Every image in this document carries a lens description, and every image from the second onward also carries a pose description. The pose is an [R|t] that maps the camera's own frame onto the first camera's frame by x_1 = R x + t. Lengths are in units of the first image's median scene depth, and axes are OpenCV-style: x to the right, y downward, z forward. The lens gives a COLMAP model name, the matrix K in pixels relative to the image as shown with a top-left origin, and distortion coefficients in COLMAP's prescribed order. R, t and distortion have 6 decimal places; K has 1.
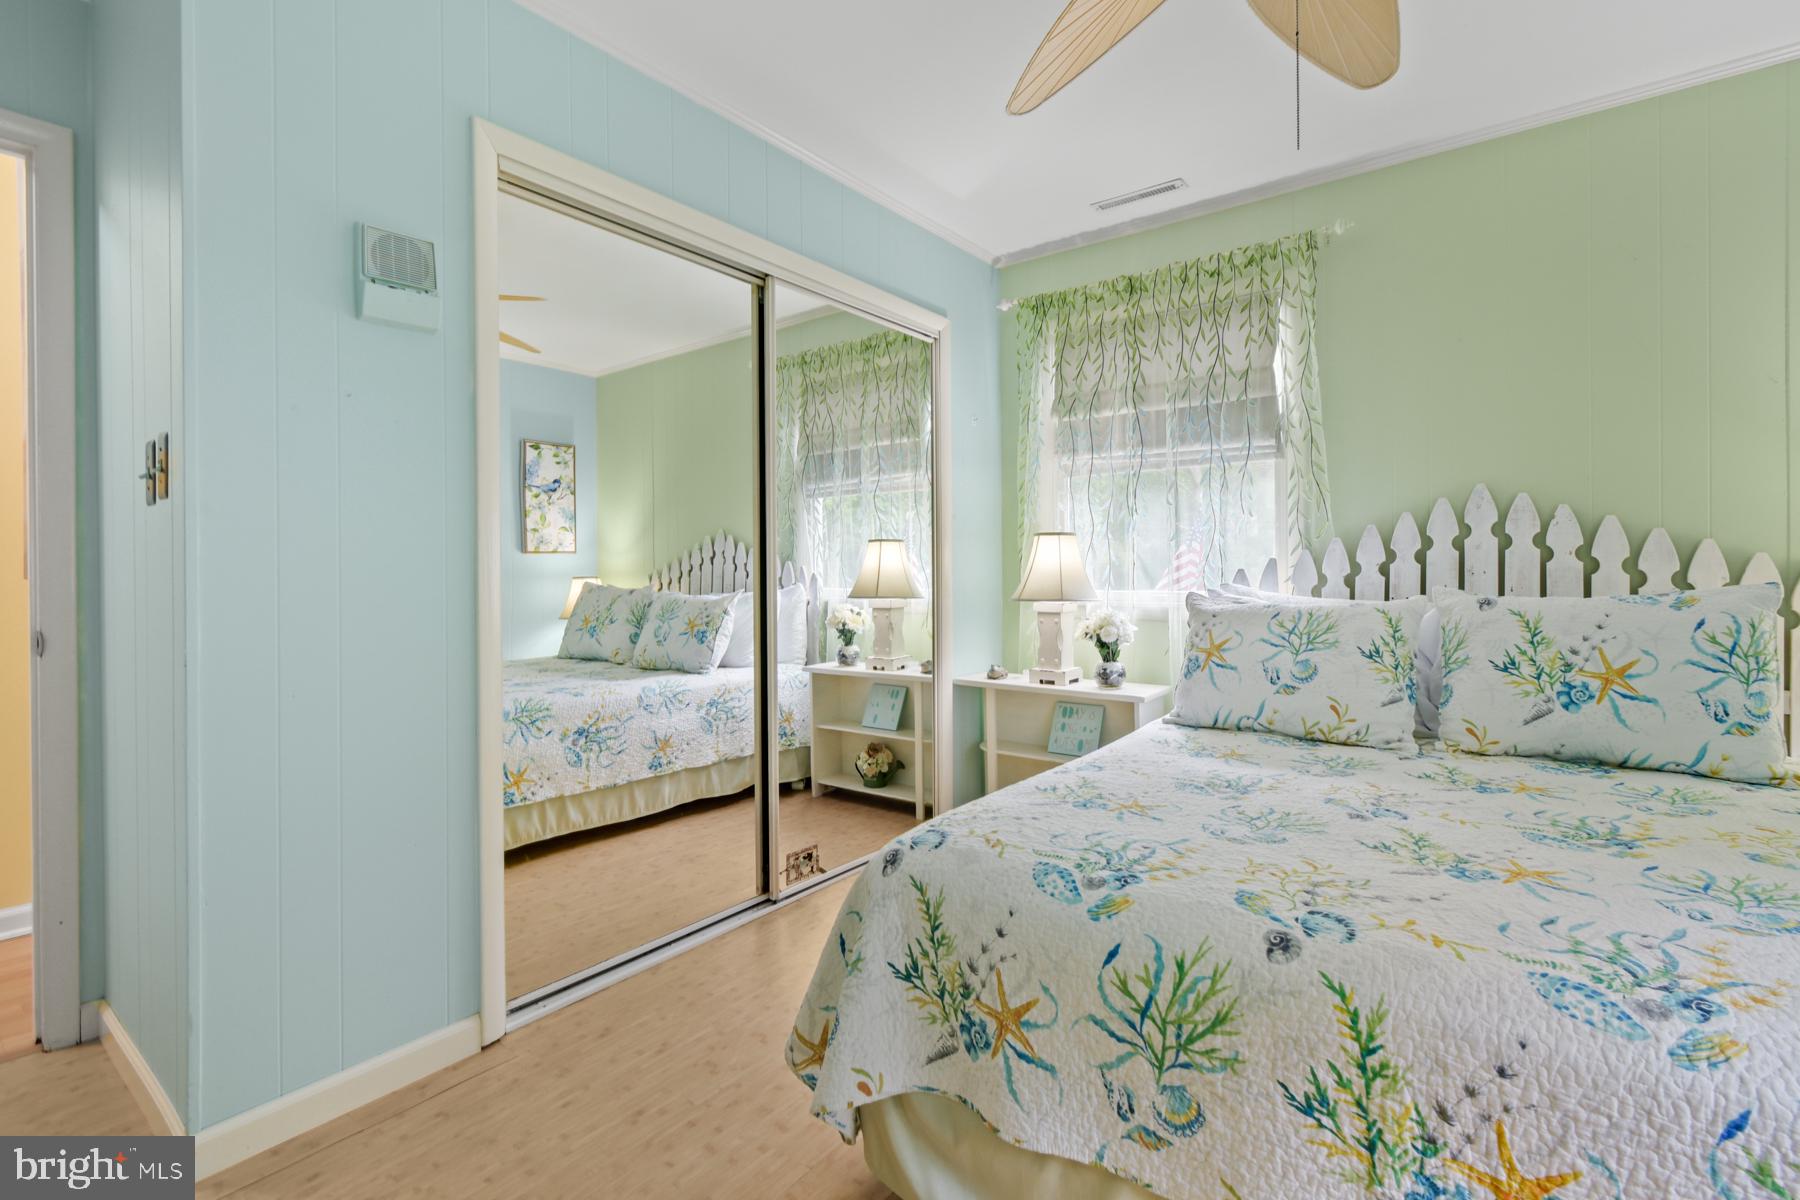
lens RADIAL K [[801.2, 0, 900.4], [0, 801.2, 597.3], [0, 0, 1]] dist [0.002655, -0.000129]
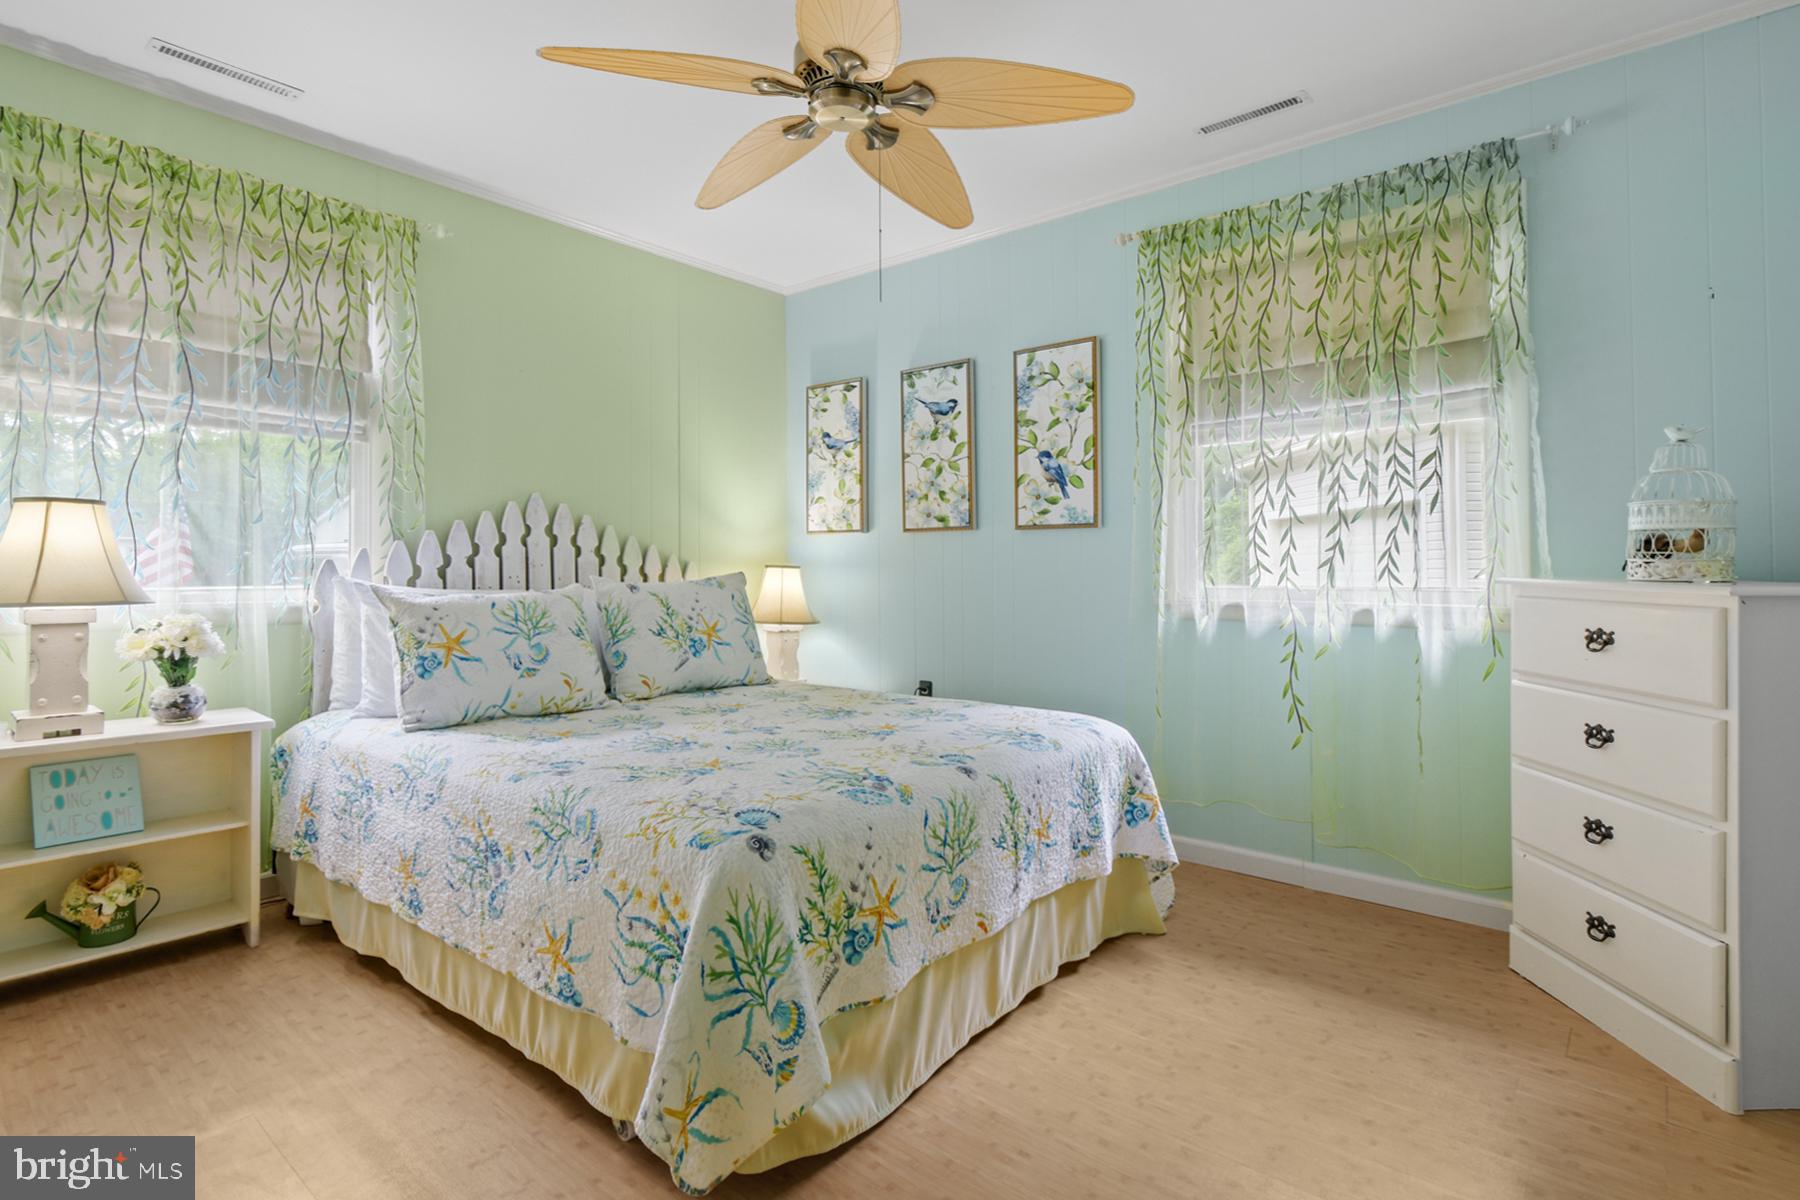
lens RADIAL K [[804.1, 0, 900.7], [0, 804.1, 586.5], [0, 0, 1]] dist [0.002111, -0.001186]
pose [[0.110191, -0.019916, 0.993711, -0.534044], [0.026012, 0.999515, 0.017148, -0.006062], [-0.993570, 0.023959, 0.110655, 0.381086]]
